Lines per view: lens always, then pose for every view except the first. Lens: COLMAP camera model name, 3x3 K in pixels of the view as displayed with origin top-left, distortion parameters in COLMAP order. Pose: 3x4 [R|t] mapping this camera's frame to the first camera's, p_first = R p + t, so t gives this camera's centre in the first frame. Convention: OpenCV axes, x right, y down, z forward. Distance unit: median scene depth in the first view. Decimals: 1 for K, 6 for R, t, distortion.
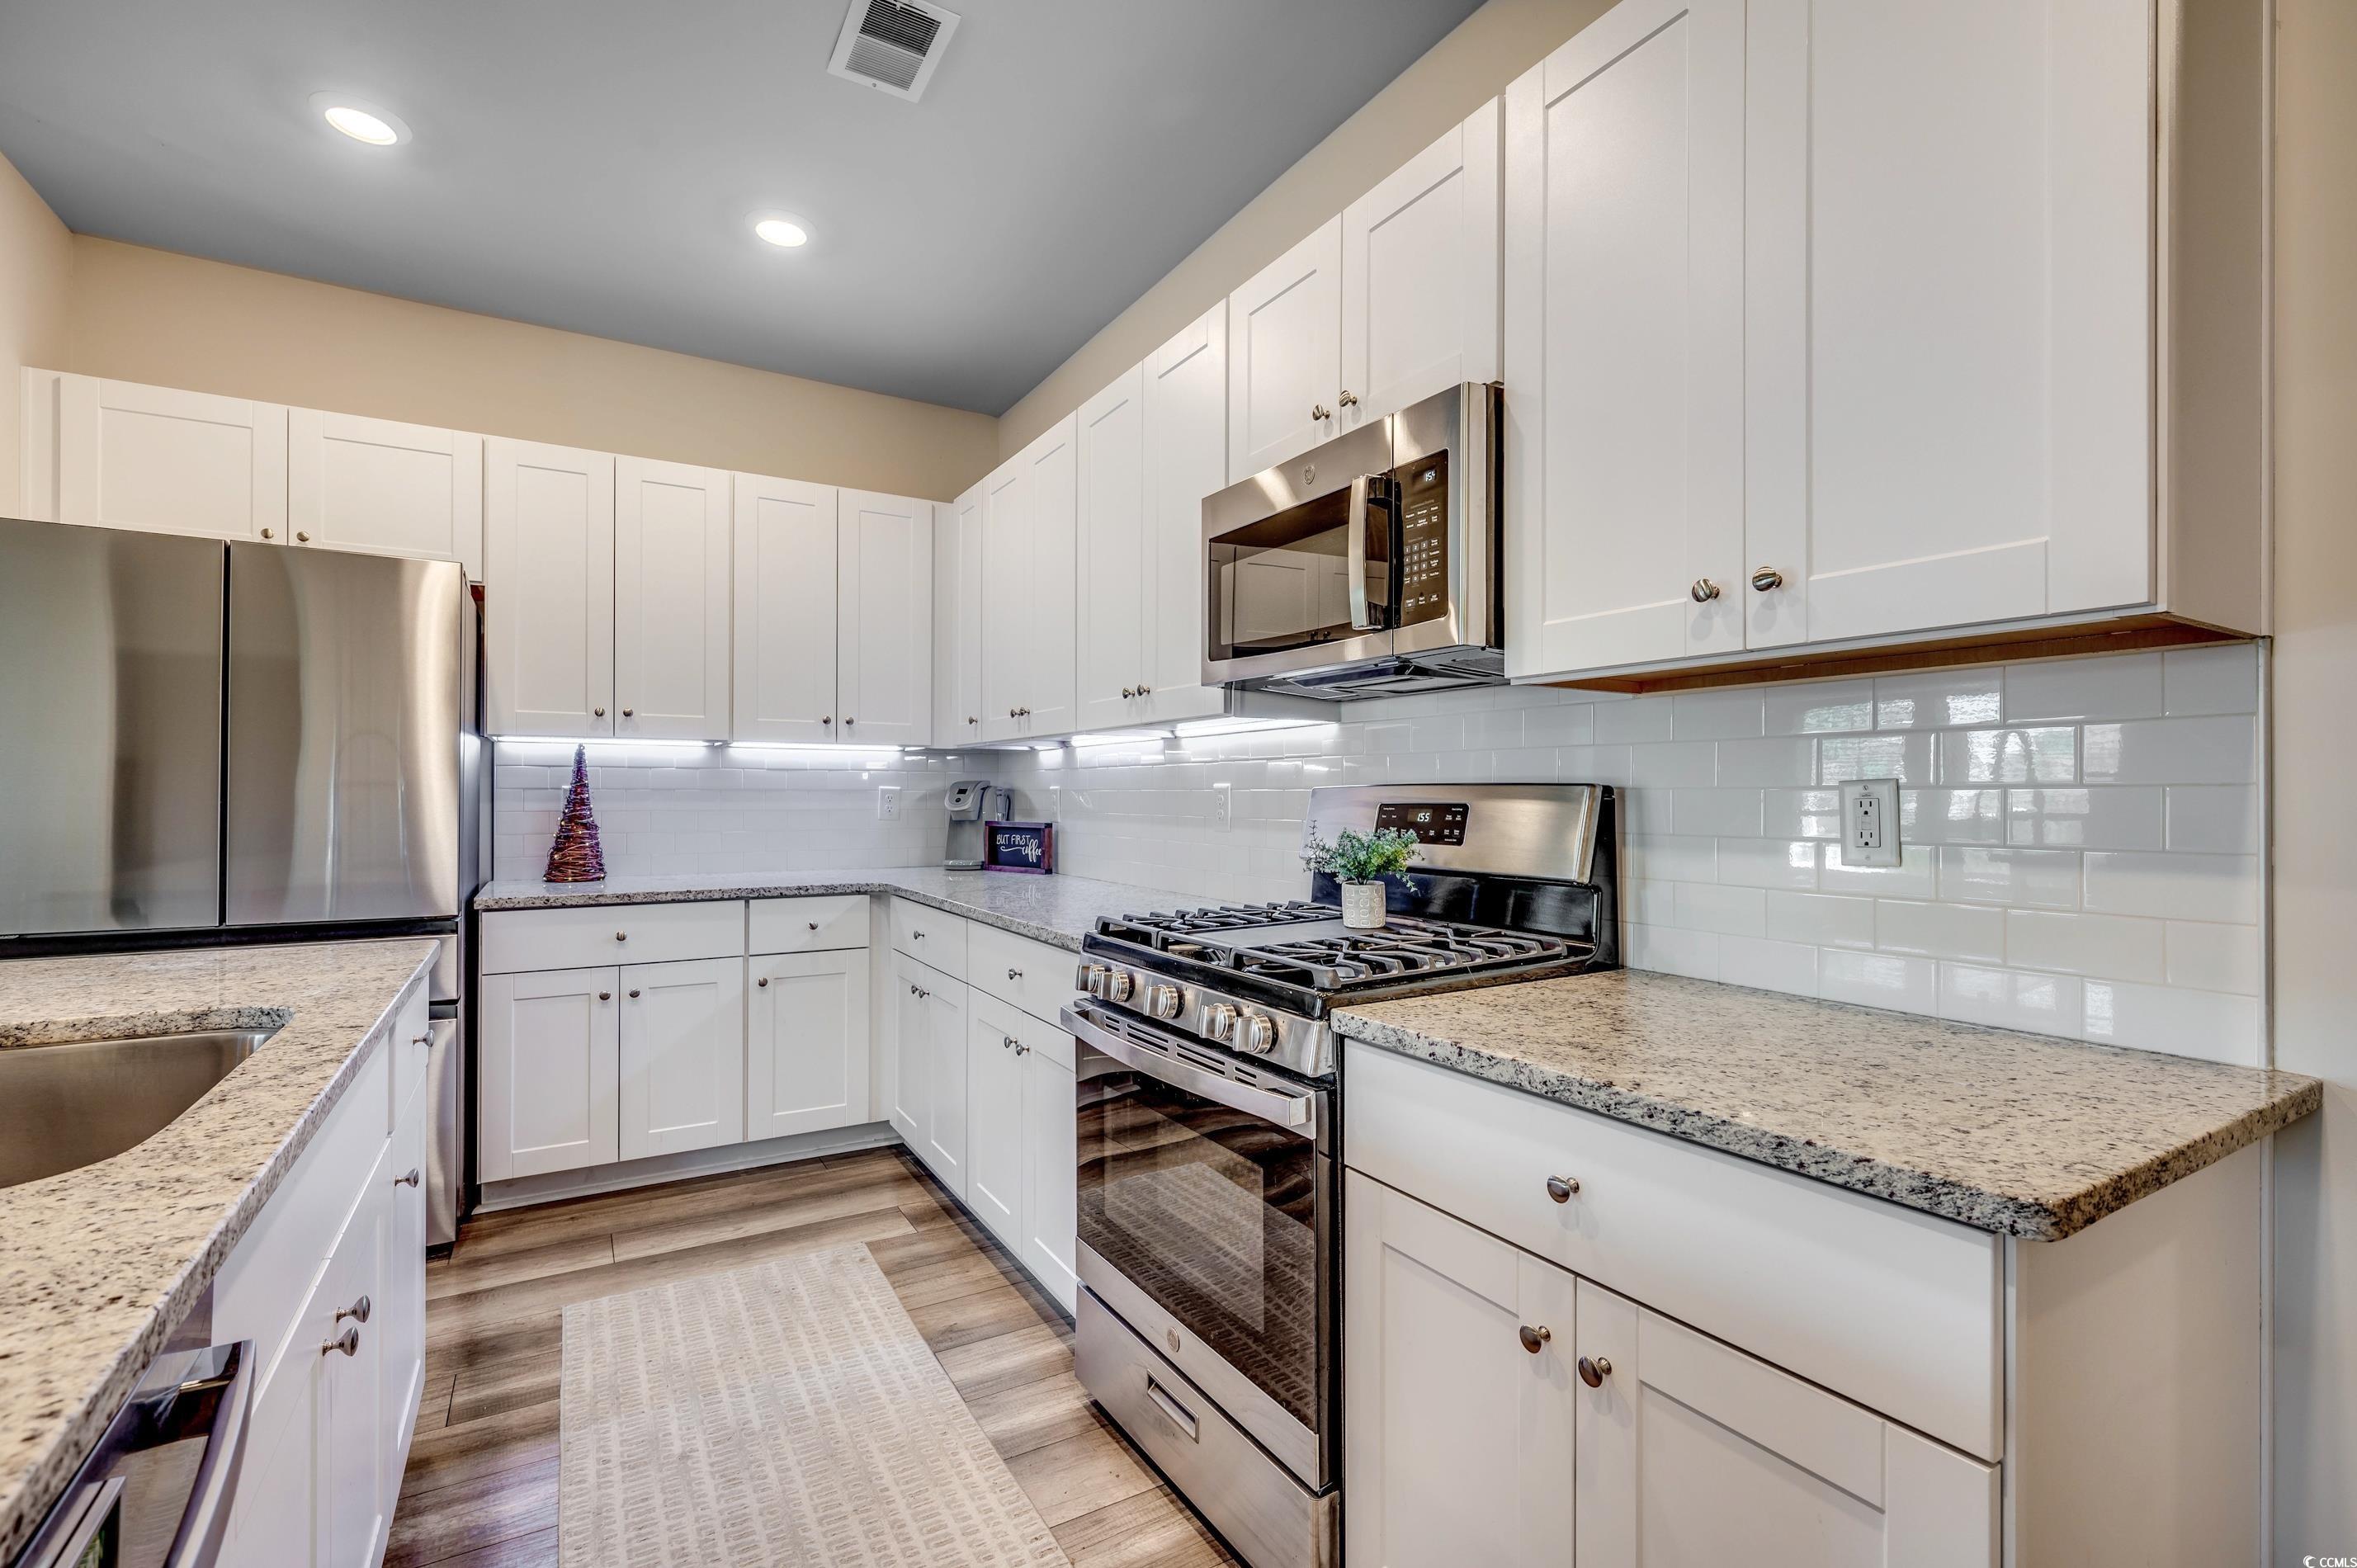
lens RADIAL K [[1043.4, 0, 1182.6], [0, 1043.4, 793.8], [0, 0, 1]] dist [-0.000648, -0.000148]
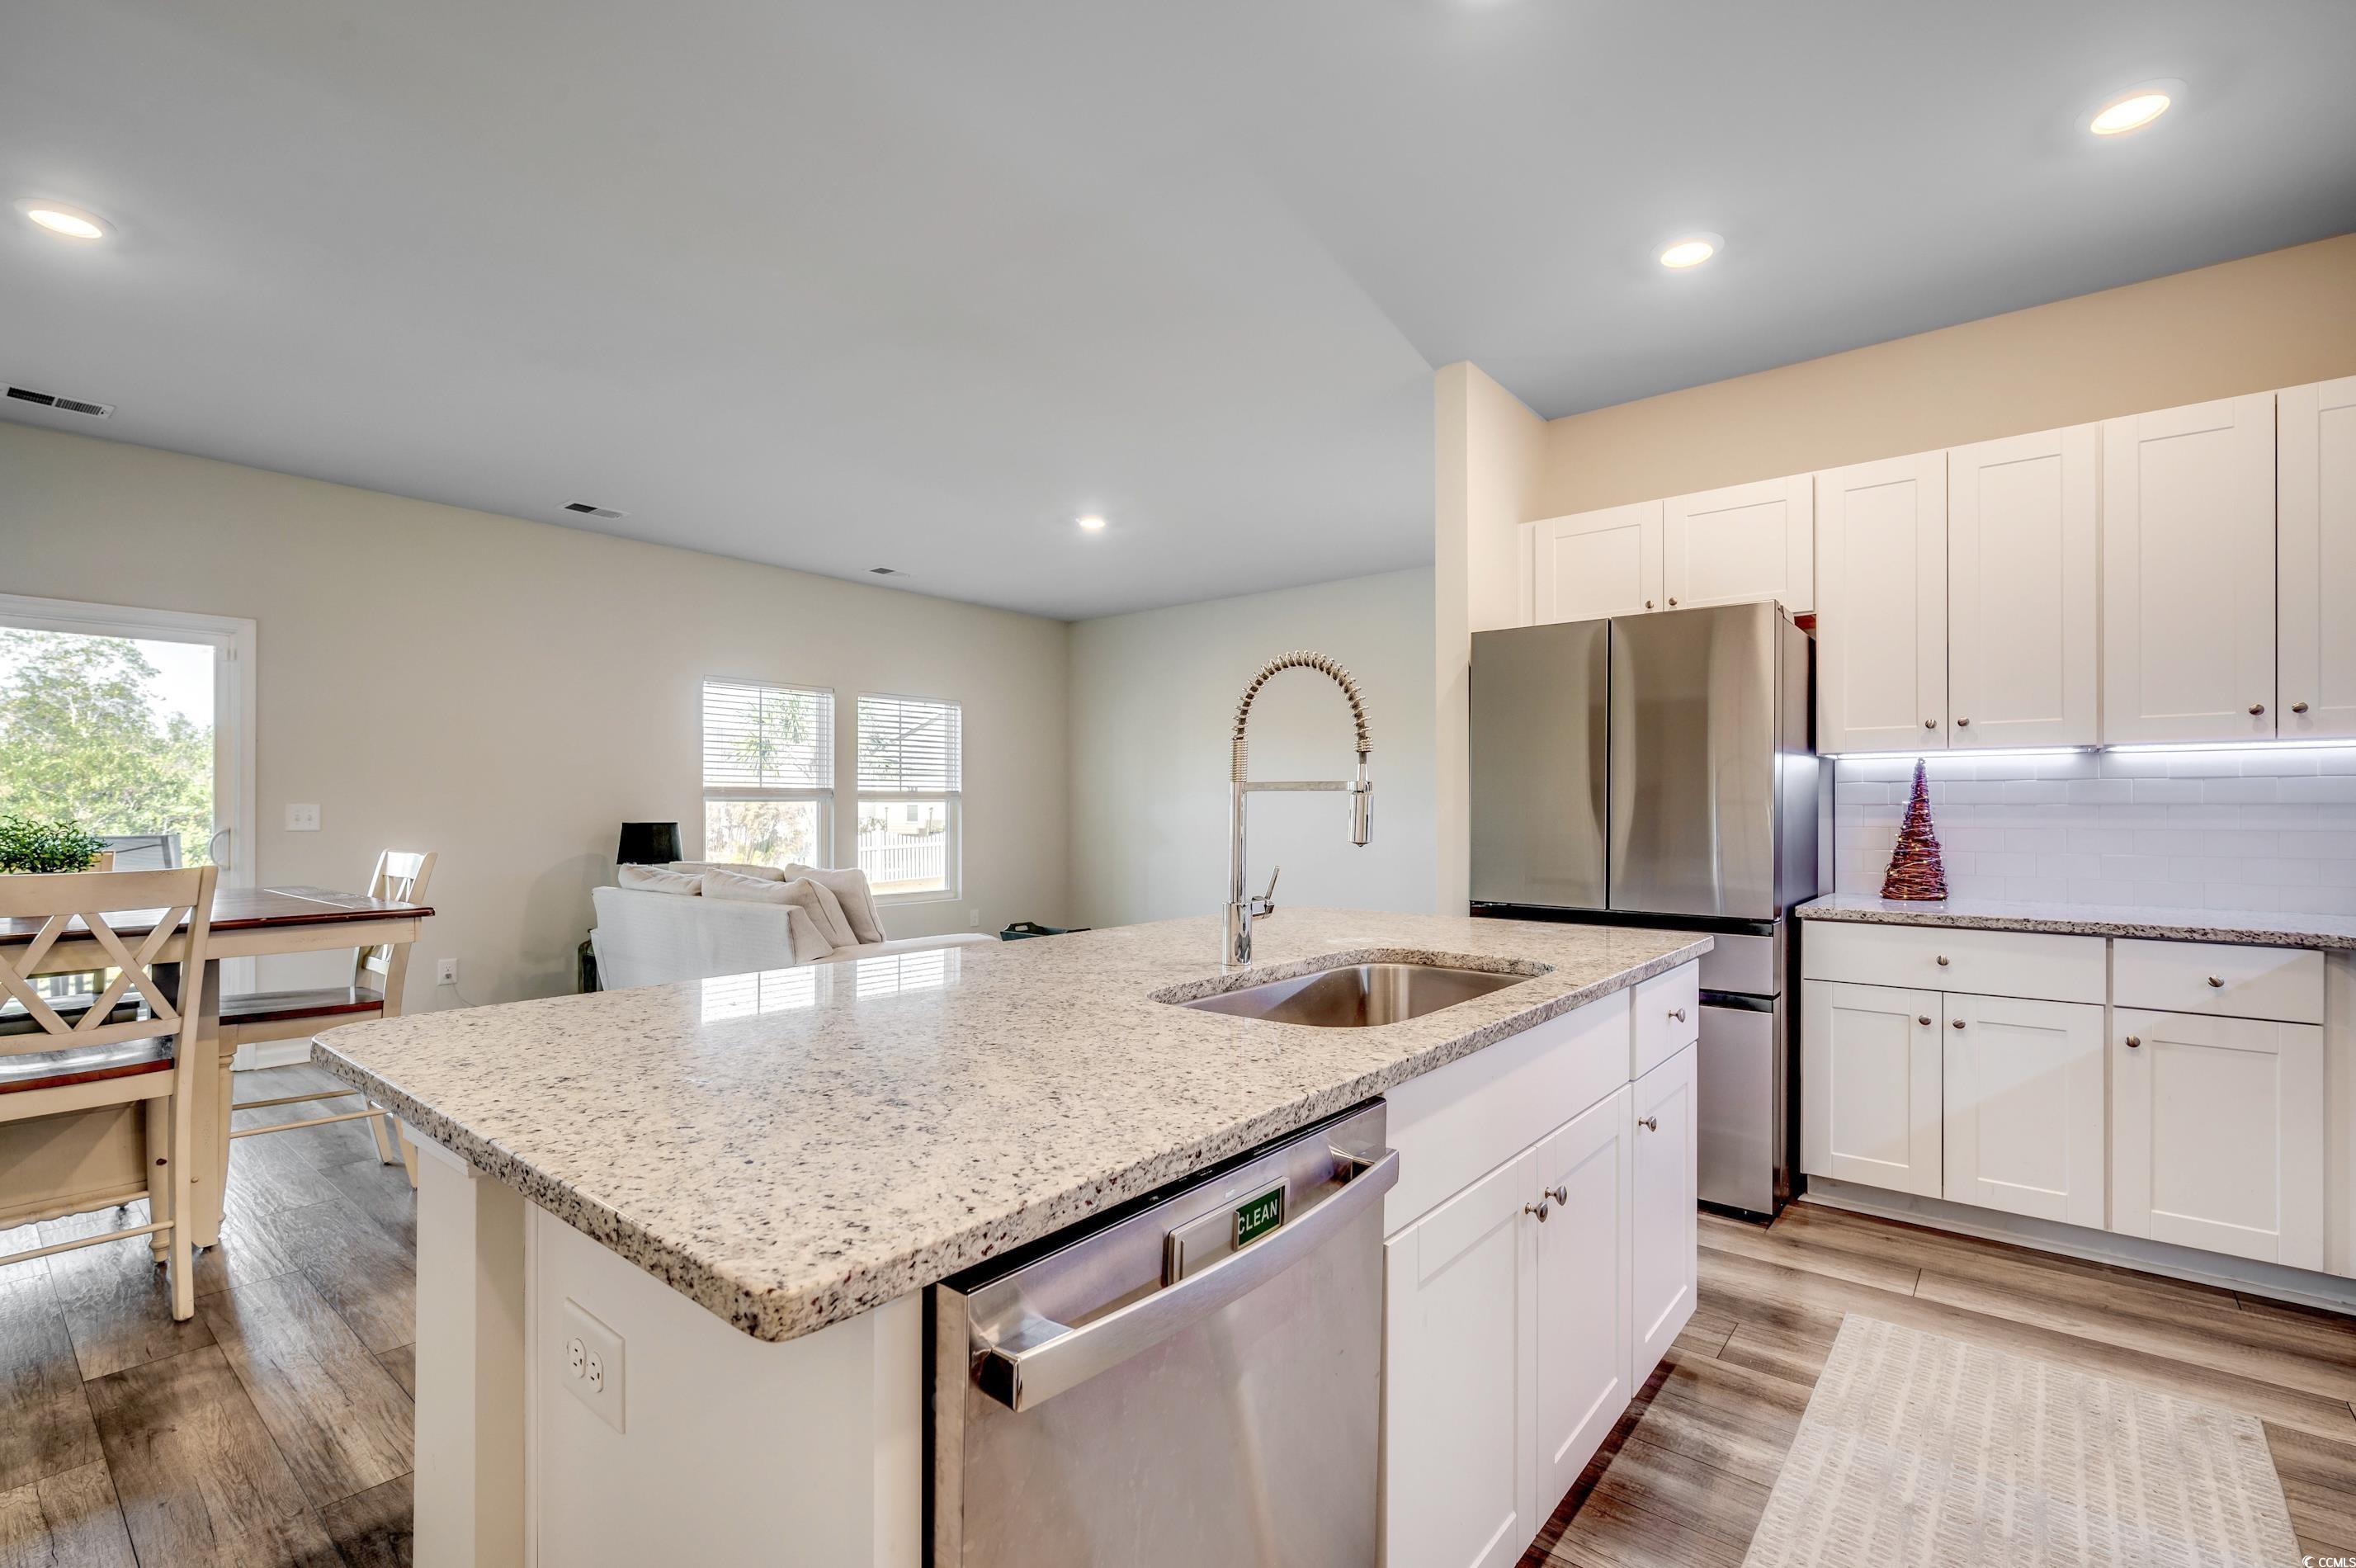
lens RADIAL K [[1048.5, 0, 1183.6], [0, 1048.5, 804.3], [0, 0, 1]] dist [-0.001965, -0.000018]
pose [[0.338259, -0.006555, -0.941030, 0.126177], [0.001699, 0.999978, -0.006355, 0.000246], [0.941051, 0.000551, 0.338263, 0.035345]]
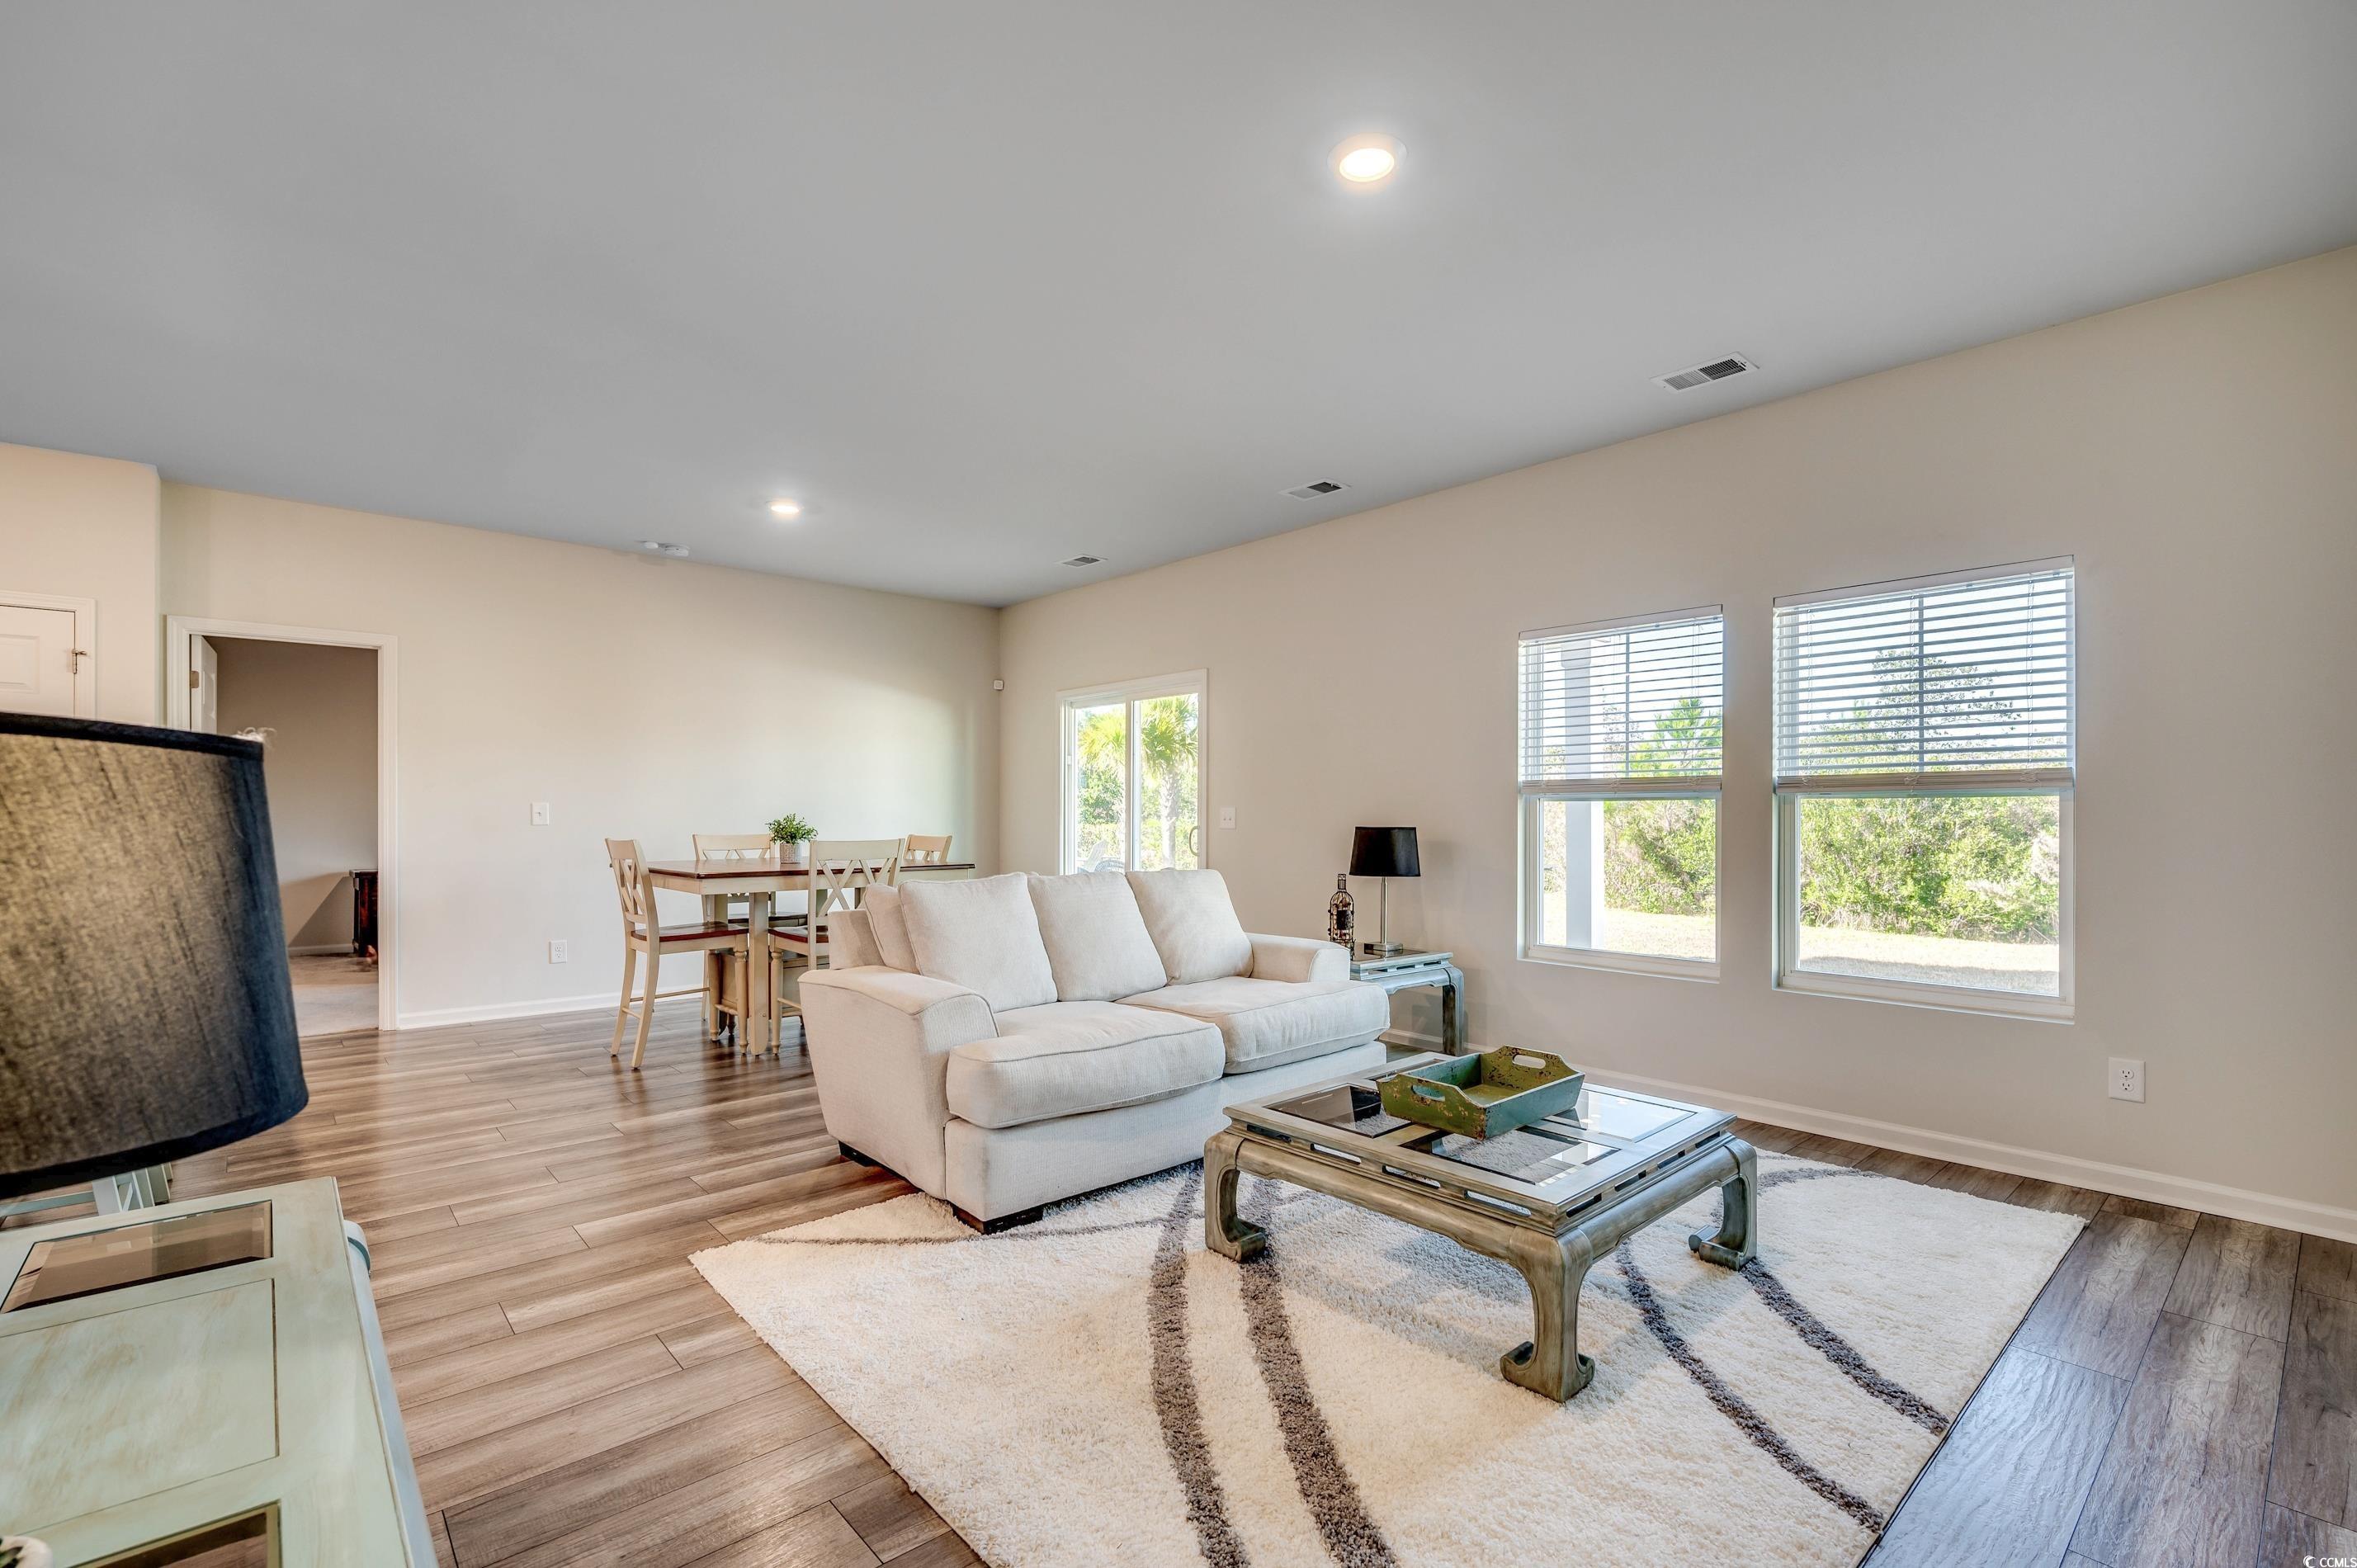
lens RADIAL K [[1047.8, 0, 1180.3], [0, 1047.8, 820.9], [0, 0, 1]] dist [-0.002264, -0.000437]
pose [[-0.981790, -0.002514, -0.189953, -1.450079], [-0.003253, 0.999988, 0.003577, 0.004790], [0.189942, 0.004130, -0.981787, 1.349091]]
